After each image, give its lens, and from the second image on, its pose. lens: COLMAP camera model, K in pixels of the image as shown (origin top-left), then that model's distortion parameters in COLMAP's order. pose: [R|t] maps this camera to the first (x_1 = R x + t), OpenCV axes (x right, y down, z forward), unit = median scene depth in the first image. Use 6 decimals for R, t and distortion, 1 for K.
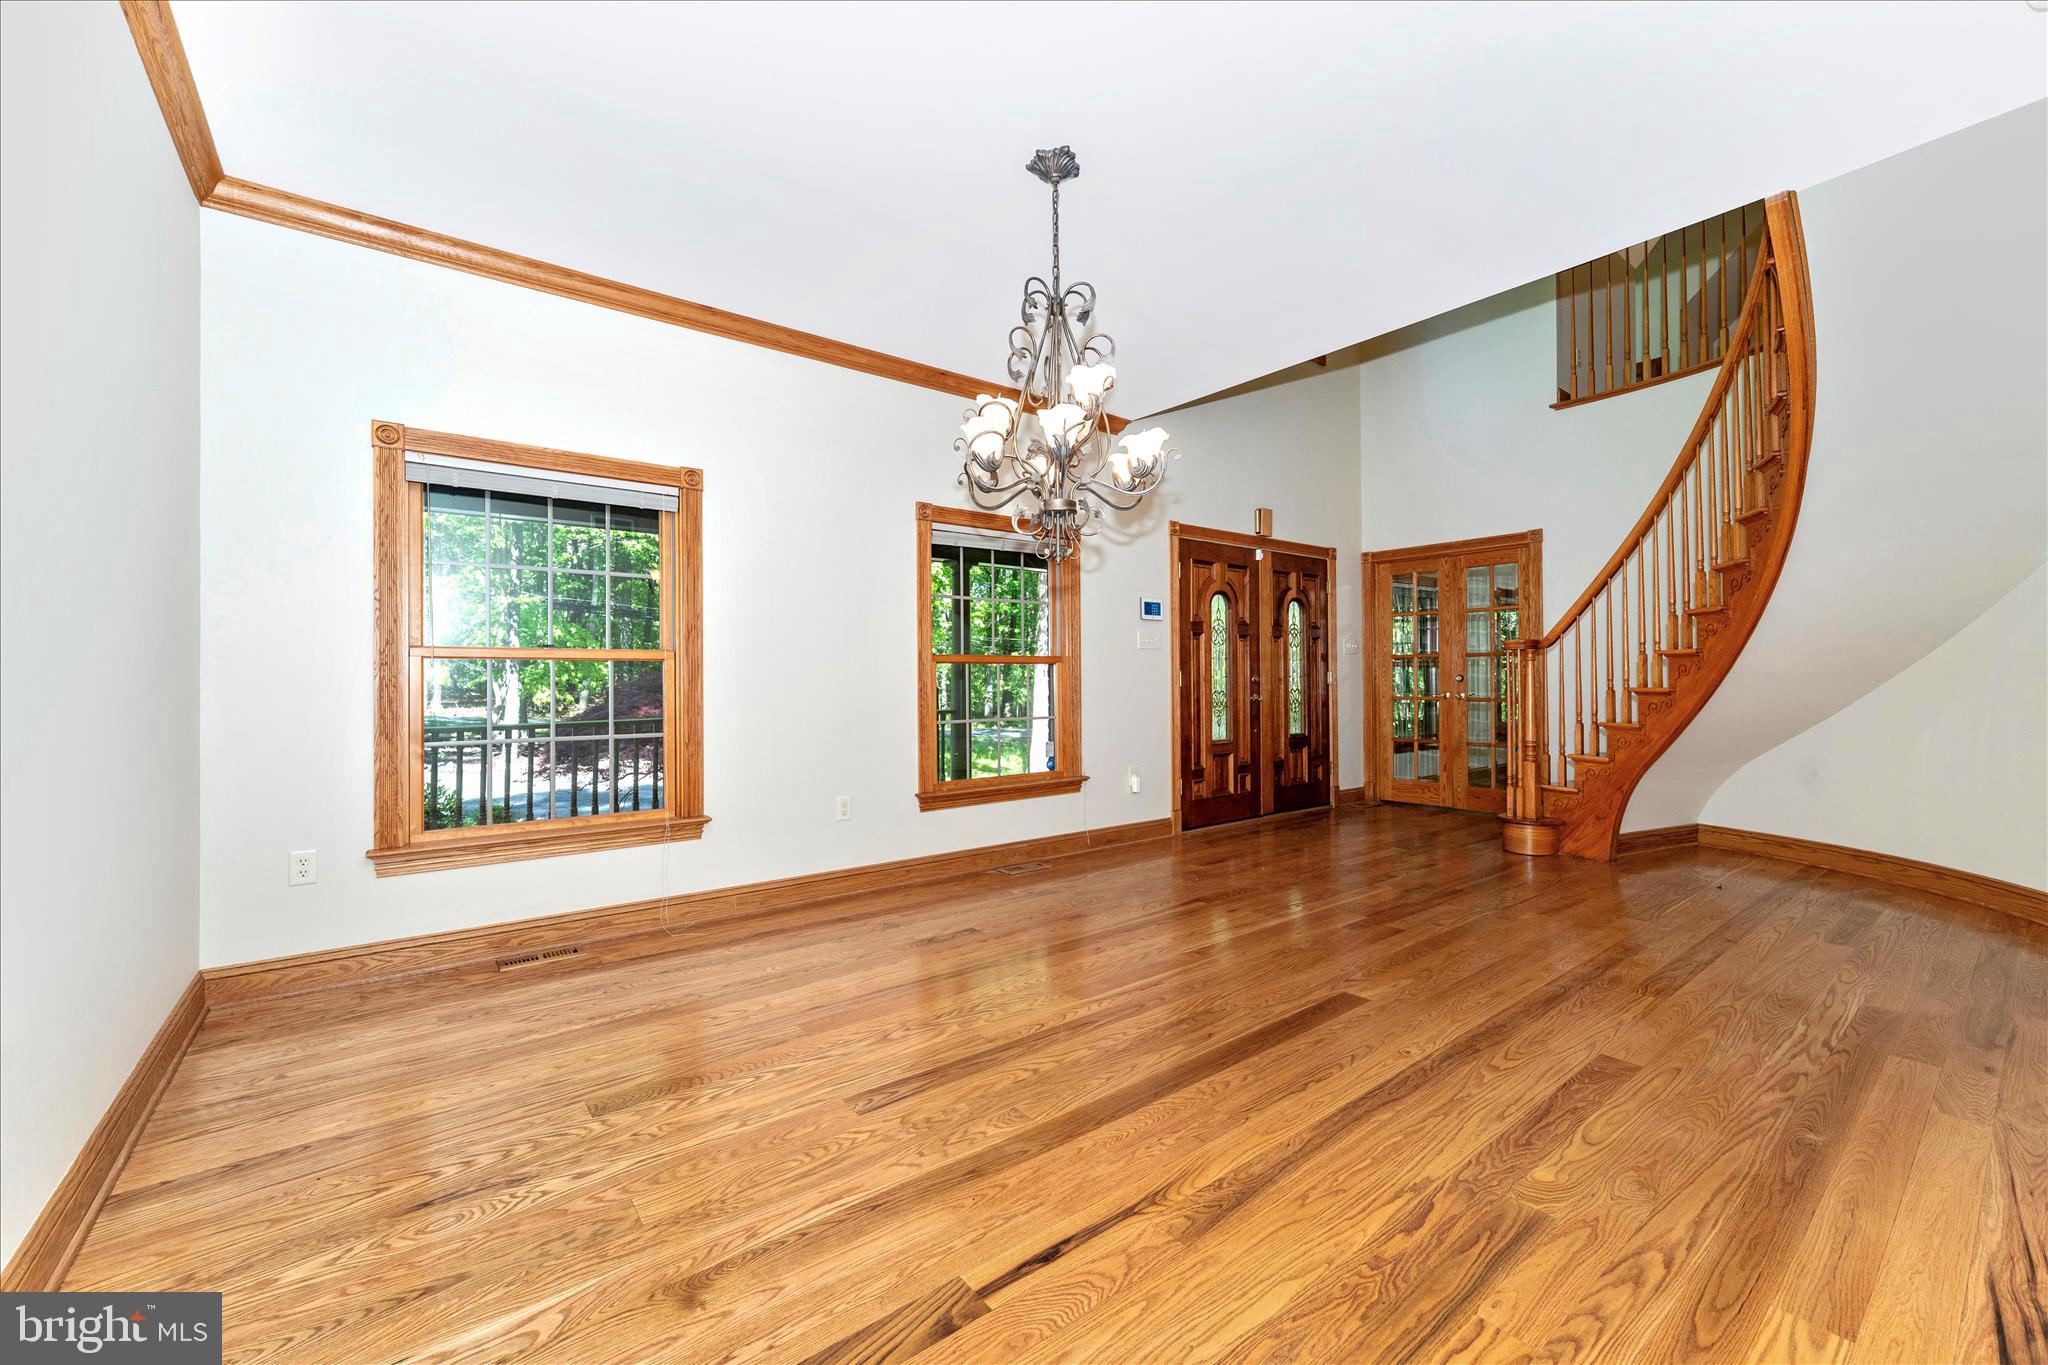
lens RADIAL K [[814.0, 0, 1023.7], [0, 814.0, 676.8], [0, 0, 1]] dist [-0.001133, -0.000126]
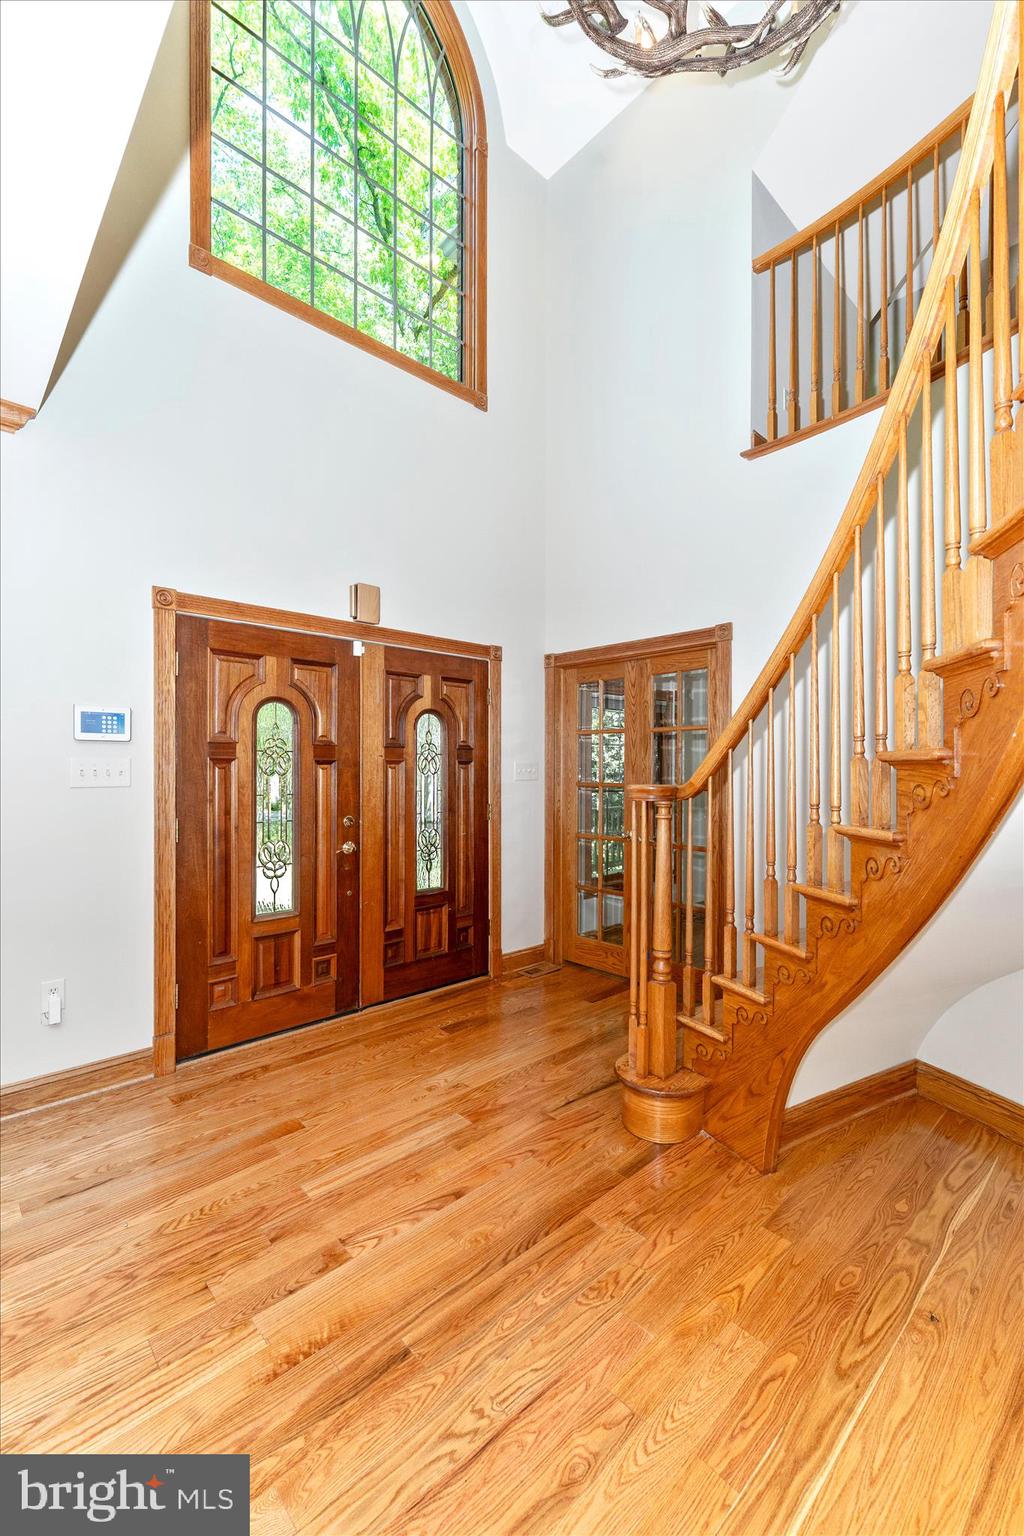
lens RADIAL K [[635.2, 0, 512.0], [0, 635.2, 768.0], [0, 0, 1]] dist [0.000839, -0.000122]
pose [[0.996110, 0.009788, 0.087569, 0.377125], [-0.010146, 0.999942, 0.003644, -0.047680], [-0.087528, -0.004518, 0.996152, 0.428116]]
